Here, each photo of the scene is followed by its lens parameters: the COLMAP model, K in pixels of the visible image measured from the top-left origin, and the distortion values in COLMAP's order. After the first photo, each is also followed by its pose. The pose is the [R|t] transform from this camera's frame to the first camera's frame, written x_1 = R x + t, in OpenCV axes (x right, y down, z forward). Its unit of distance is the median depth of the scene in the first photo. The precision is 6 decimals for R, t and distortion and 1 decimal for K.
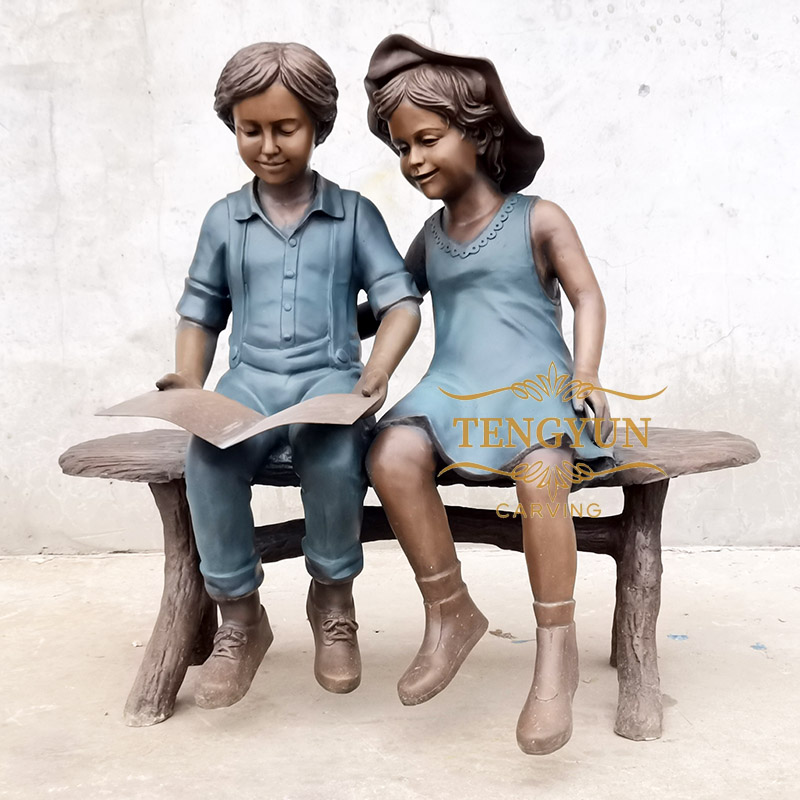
lens RADIAL K [[1347.7, 0, 380.6], [0, 1347.7, 433.8], [0, 0, 1]] dist [0.006540, 0.096394]
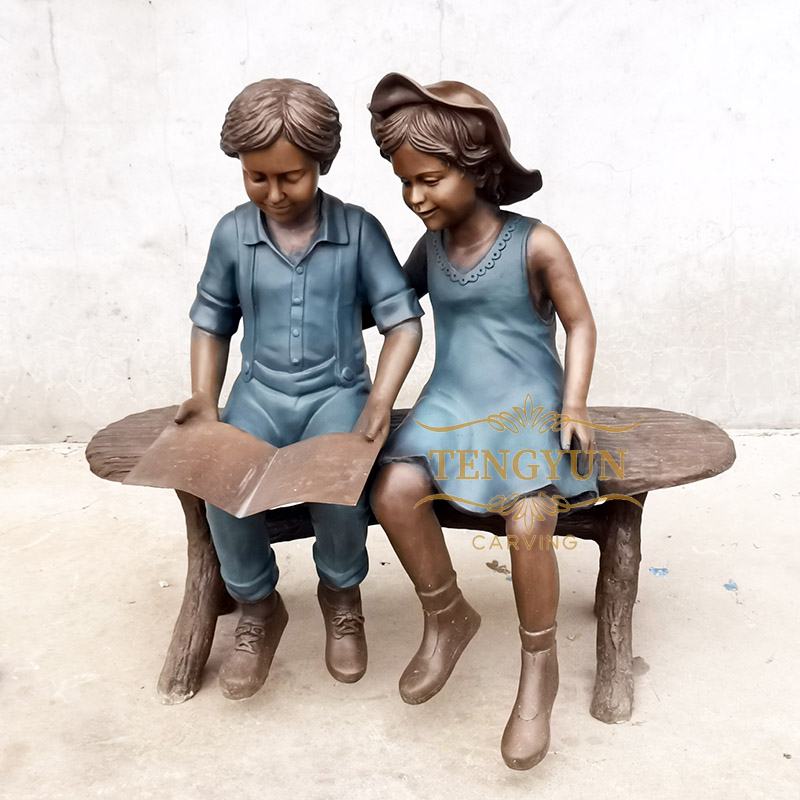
lens RADIAL K [[1395.0, 0, 400.0], [0, 1395.0, 400.0], [0, 0, 1]] dist [-0.008134, 0.184776]
pose [[0.999998, -0.000860, 0.002062, 0.010515], [0.000338, 0.970561, 0.240854, -0.305504], [-0.002208, -0.240853, 0.970559, -0.074317]]
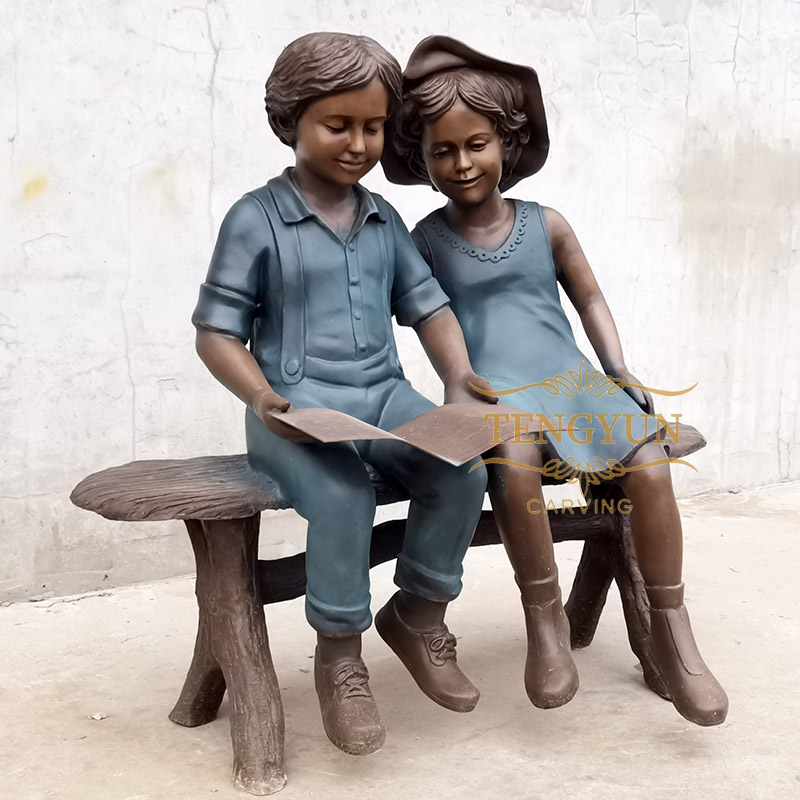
lens RADIAL K [[1410.6, 0, 403.2], [0, 1410.6, 412.8], [0, 0, 1]] dist [-0.012210, 0.263499]
pose [[0.821170, -0.065784, 0.566879, -0.601636], [0.075851, 0.997102, 0.005832, -0.029654], [-0.565620, 0.038209, 0.823780, 0.175289]]
